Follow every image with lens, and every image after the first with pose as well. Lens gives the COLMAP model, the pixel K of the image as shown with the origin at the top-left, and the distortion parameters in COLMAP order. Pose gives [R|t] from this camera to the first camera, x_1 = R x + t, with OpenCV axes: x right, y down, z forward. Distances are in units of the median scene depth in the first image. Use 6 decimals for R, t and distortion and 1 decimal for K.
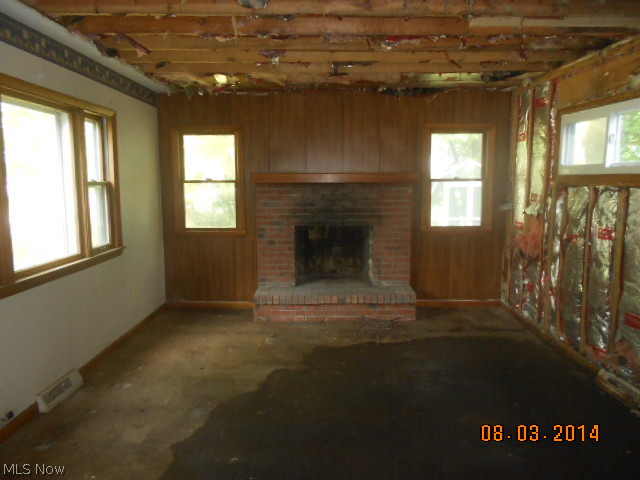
lens RADIAL K [[484.7, 0, 320.0], [0, 484.7, 240.0], [0, 0, 1]] dist [-0.001152, 0.000122]
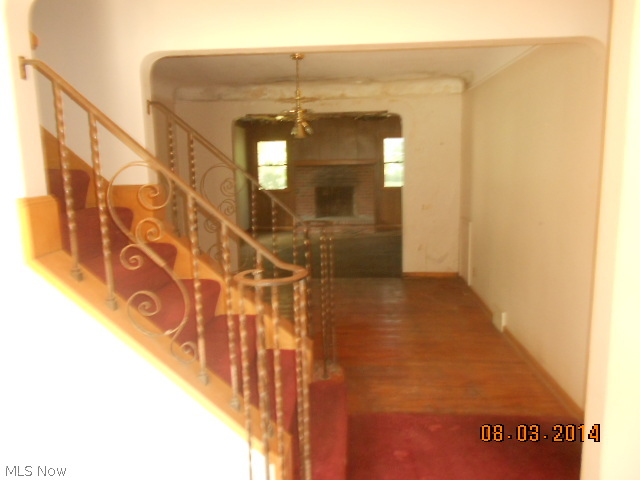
lens RADIAL K [[484.7, 0, 320.0], [0, 484.7, 240.0], [0, 0, 1]] dist [-0.001152, 0.000122]
pose [[0.997378, -0.006158, -0.072111, 0.108735], [0.007867, 0.999694, 0.023440, 0.138710], [0.071945, -0.023946, 0.997121, -0.962115]]
